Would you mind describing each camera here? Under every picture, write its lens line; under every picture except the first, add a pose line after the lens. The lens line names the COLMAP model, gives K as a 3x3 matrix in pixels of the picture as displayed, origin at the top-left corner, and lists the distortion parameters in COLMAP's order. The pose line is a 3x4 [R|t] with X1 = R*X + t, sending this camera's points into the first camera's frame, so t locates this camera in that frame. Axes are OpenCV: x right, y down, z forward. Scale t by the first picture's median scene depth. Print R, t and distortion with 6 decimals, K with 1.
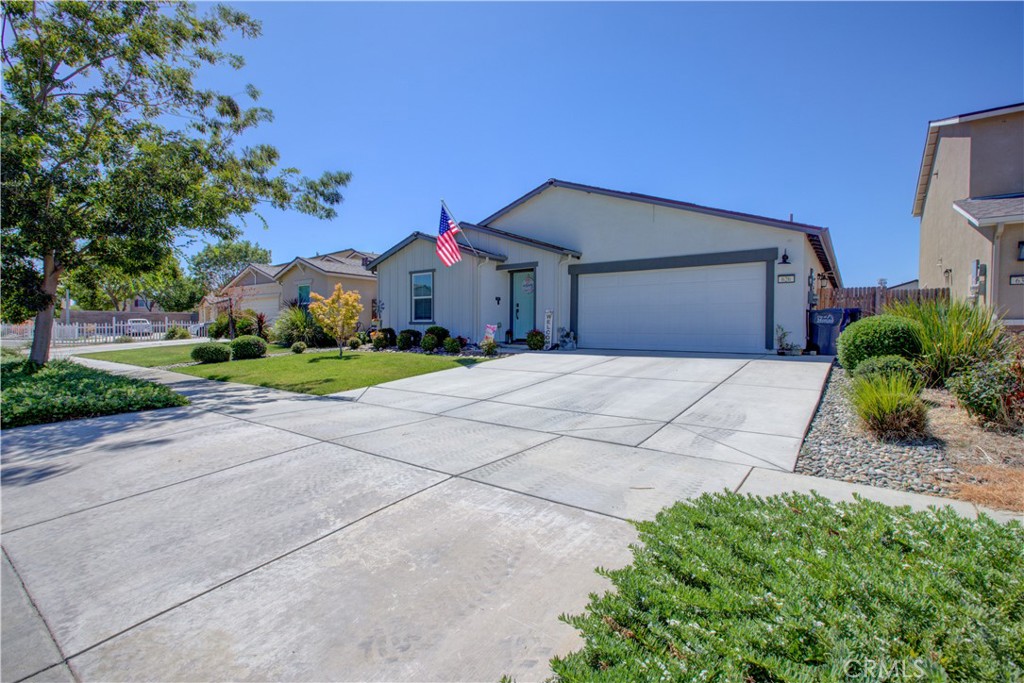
lens RADIAL K [[476.2, 0, 504.6], [0, 476.2, 339.5], [0, 0, 1]] dist [-0.009374, 0.005749]
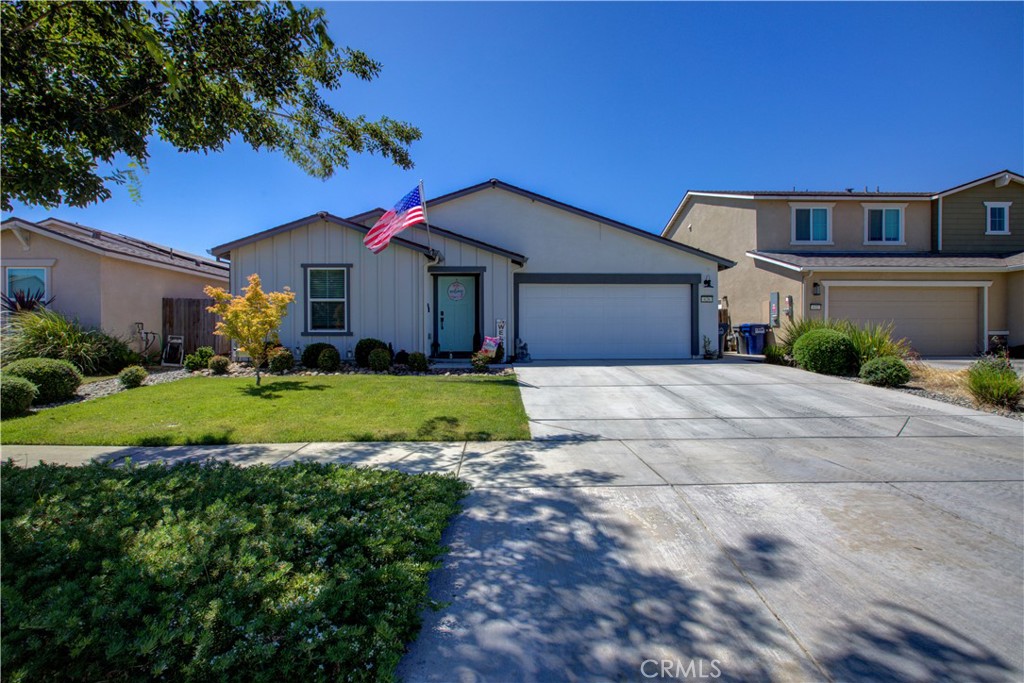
lens RADIAL K [[476.2, 0, 512.1], [0, 476.2, 336.2], [0, 0, 1]] dist [-0.009374, 0.005749]
pose [[0.779704, -0.004913, 0.626129, -0.462325], [0.019929, 0.999657, -0.016973, -0.013613], [-0.625831, 0.025712, 0.779535, 0.261378]]
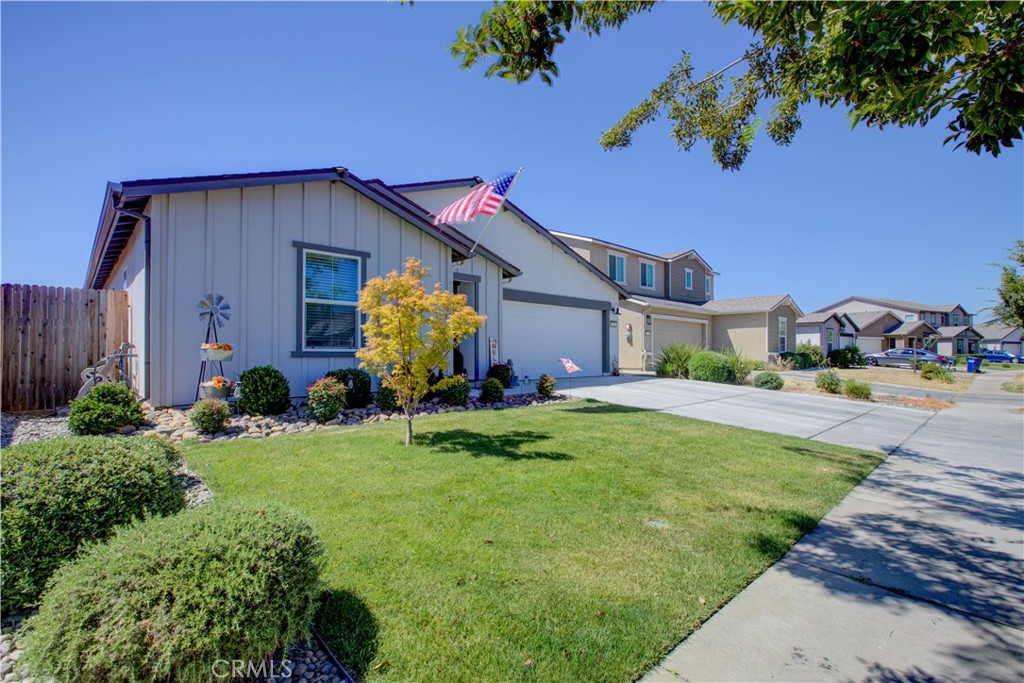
lens RADIAL K [[476.2, 0, 515.9], [0, 476.2, 349.3], [0, 0, 1]] dist [-0.009374, 0.005749]
pose [[0.152298, 0.004753, 0.988323, -0.698749], [0.024572, 0.999661, -0.008594, -0.034007], [-0.988029, 0.025594, 0.152130, 0.824574]]
